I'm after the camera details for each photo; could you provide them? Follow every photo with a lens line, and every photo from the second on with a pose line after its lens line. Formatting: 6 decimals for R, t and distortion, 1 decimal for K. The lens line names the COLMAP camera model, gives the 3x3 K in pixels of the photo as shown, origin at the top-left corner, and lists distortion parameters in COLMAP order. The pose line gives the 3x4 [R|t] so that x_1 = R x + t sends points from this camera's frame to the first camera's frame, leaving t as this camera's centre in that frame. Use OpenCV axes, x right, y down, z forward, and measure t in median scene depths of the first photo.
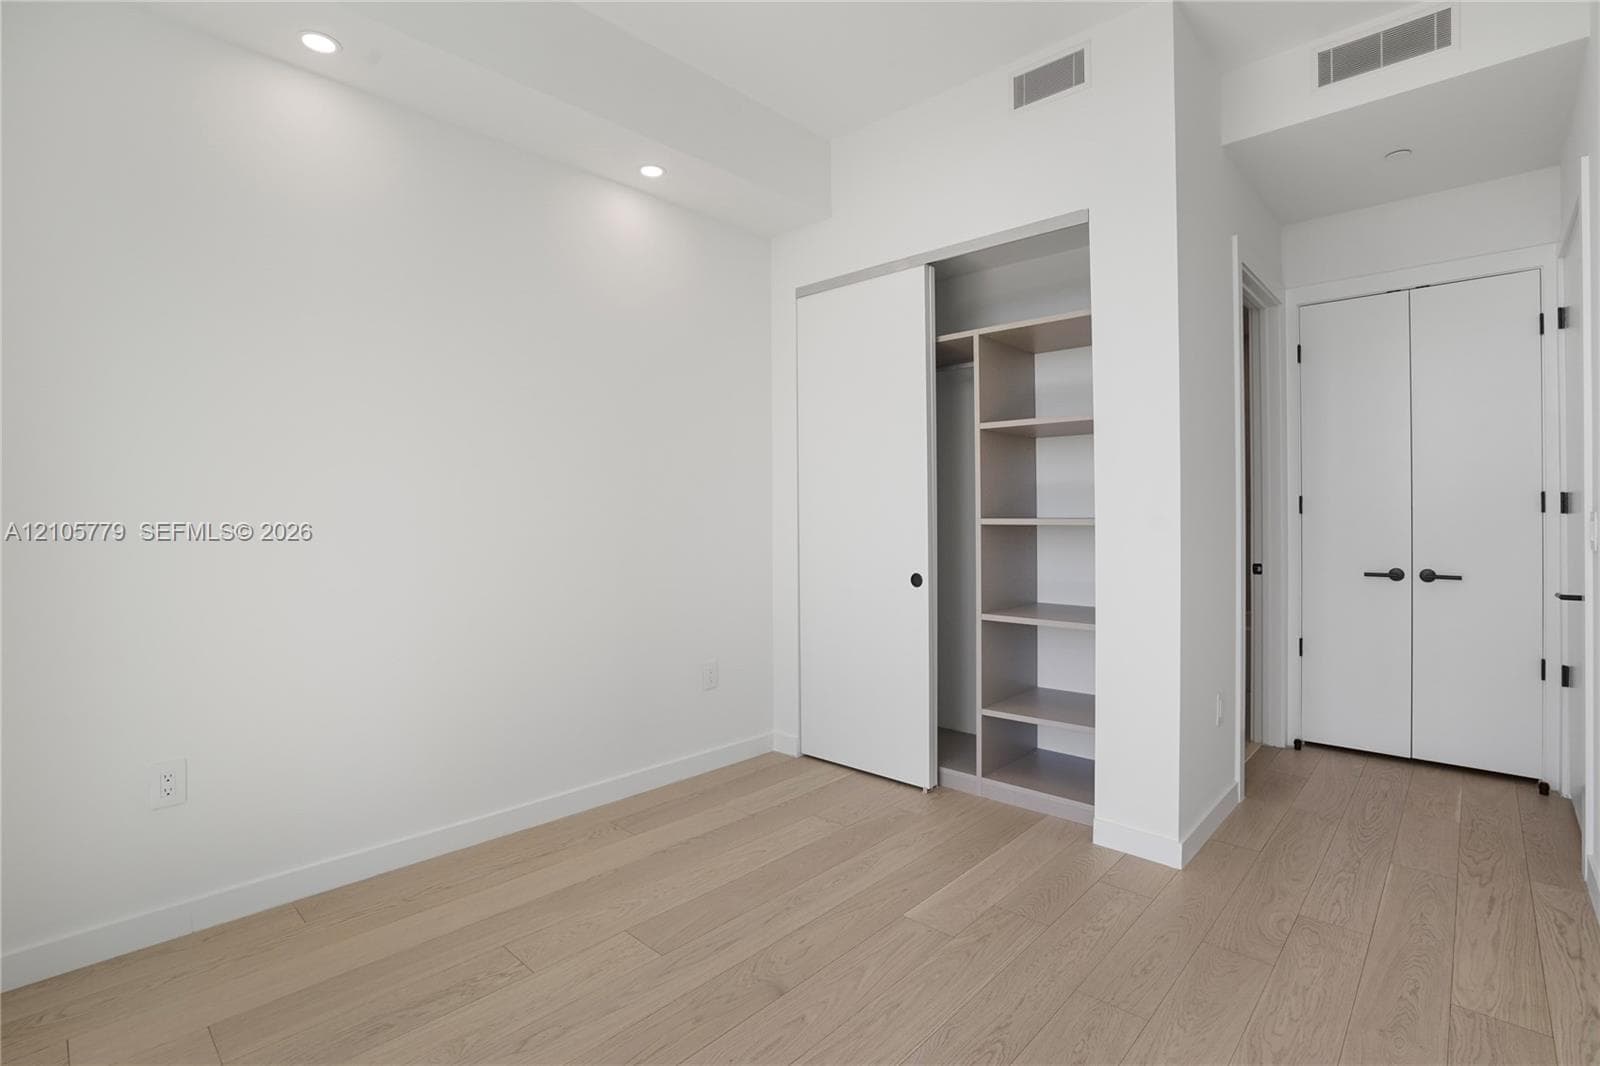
lens RADIAL K [[755.7, 0, 793.9], [0, 755.7, 510.3], [0, 0, 1]] dist [-0.001080, 0.000060]
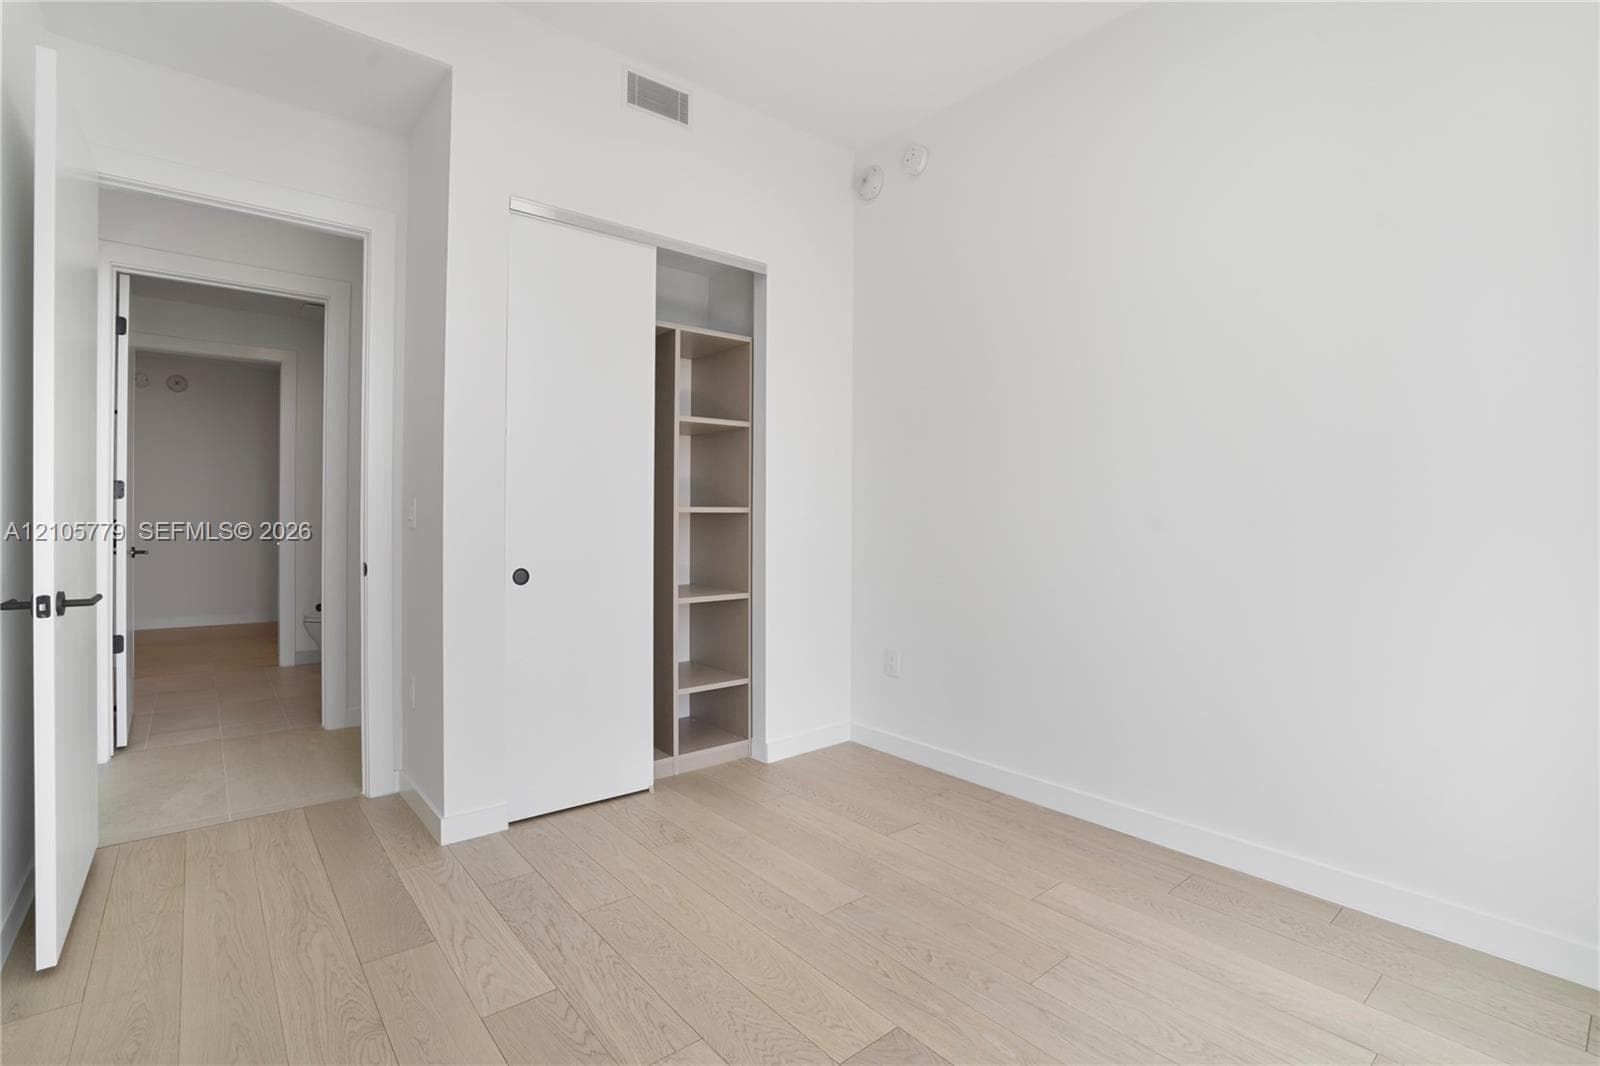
lens RADIAL K [[735.5, 0, 800.0], [0, 735.5, 533.0], [0, 0, 1]] dist [-0.038583, 0.000231]
pose [[0.144980, -0.020813, 0.989216, -0.707377], [-0.014816, 0.999621, 0.023203, 0.020785], [-0.989324, -0.018020, 0.144617, 0.683846]]
